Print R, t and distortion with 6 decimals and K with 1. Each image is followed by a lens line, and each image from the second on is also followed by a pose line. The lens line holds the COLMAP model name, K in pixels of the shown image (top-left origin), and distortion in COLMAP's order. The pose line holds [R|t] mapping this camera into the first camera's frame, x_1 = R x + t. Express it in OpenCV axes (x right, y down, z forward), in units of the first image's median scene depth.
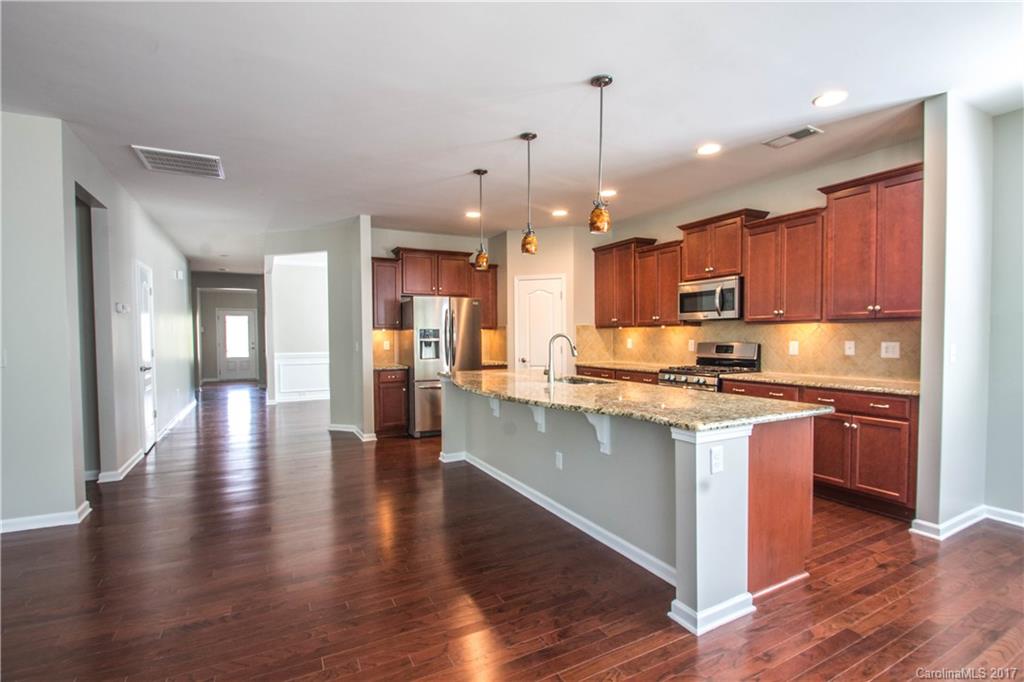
lens RADIAL K [[477.3, 0, 526.4], [0, 477.3, 350.2], [0, 0, 1]] dist [0.012298, -0.017940]
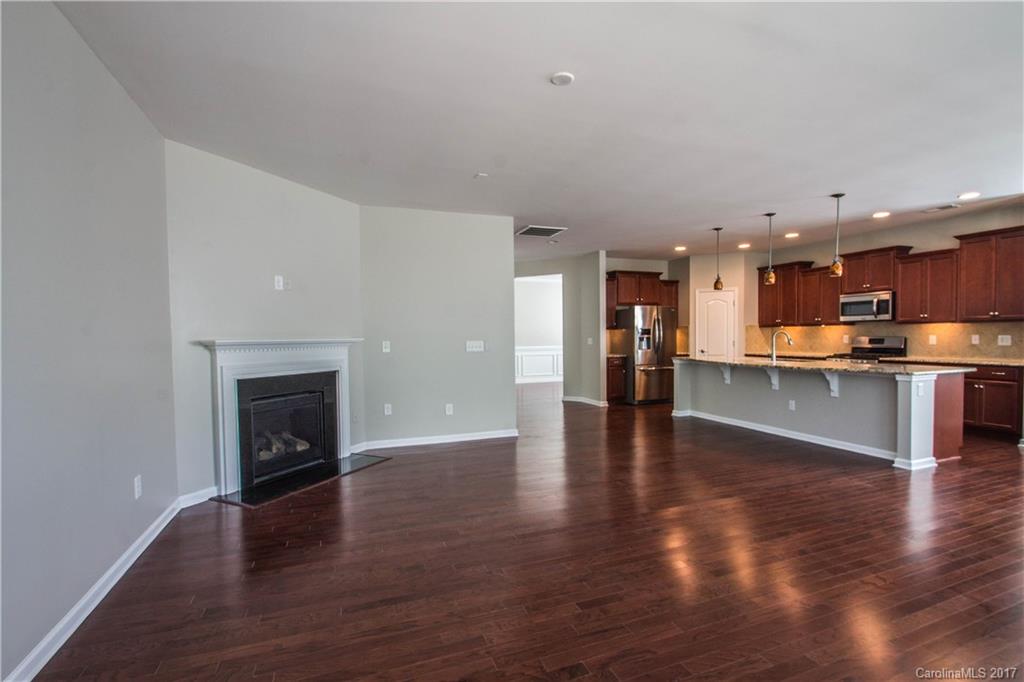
lens RADIAL K [[477.3, 0, 526.4], [0, 477.3, 350.2], [0, 0, 1]] dist [0.012298, -0.017940]
pose [[0.992430, -0.001462, -0.122803, -0.478817], [0.001684, 0.999997, 0.001706, 0.021674], [0.122800, -0.001900, 0.992430, -0.583638]]
